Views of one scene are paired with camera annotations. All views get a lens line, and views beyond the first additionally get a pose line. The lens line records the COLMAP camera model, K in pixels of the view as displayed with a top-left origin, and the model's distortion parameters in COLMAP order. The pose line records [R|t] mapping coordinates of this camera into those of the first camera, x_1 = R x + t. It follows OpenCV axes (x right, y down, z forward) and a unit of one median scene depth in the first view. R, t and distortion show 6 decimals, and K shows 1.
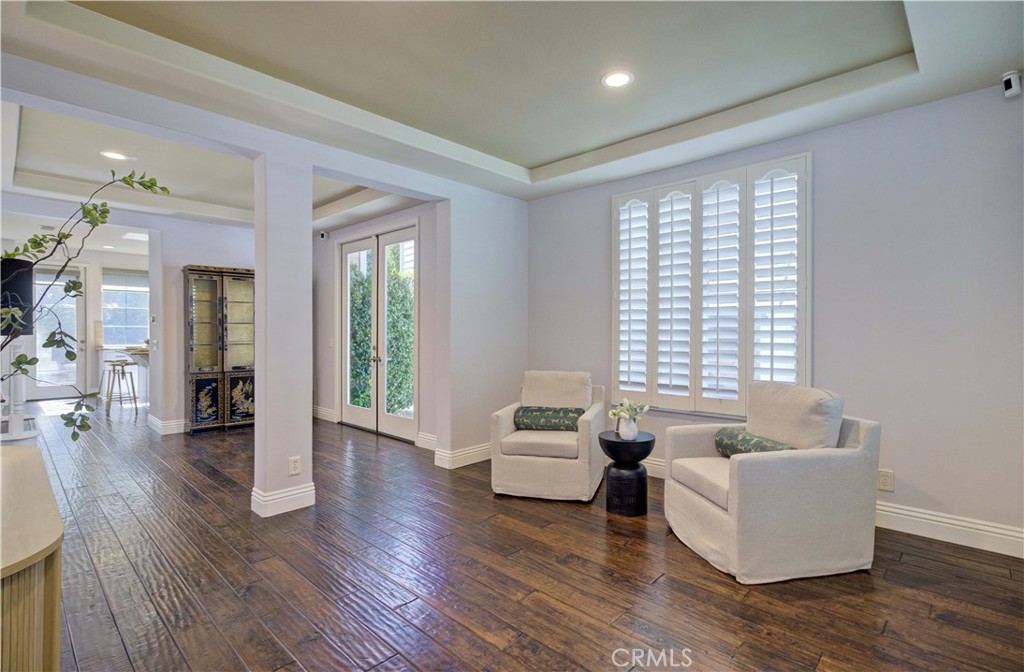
lens RADIAL K [[469.5, 0, 514.6], [0, 469.5, 329.9], [0, 0, 1]] dist [-0.002121, -0.000531]
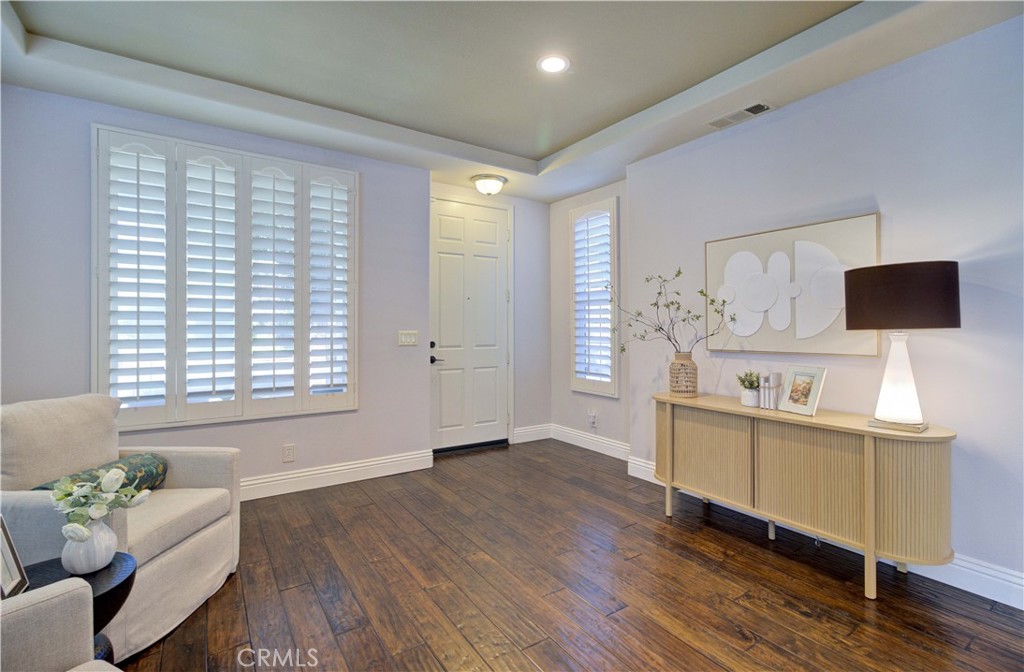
lens RADIAL K [[469.5, 0, 514.6], [0, 469.5, 329.9], [0, 0, 1]] dist [-0.002121, -0.000531]
pose [[-0.974304, 0.002493, 0.225223, -0.342281], [0.003720, 0.999980, 0.005024, 0.003373], [-0.225206, 0.005733, -0.974294, 1.812151]]
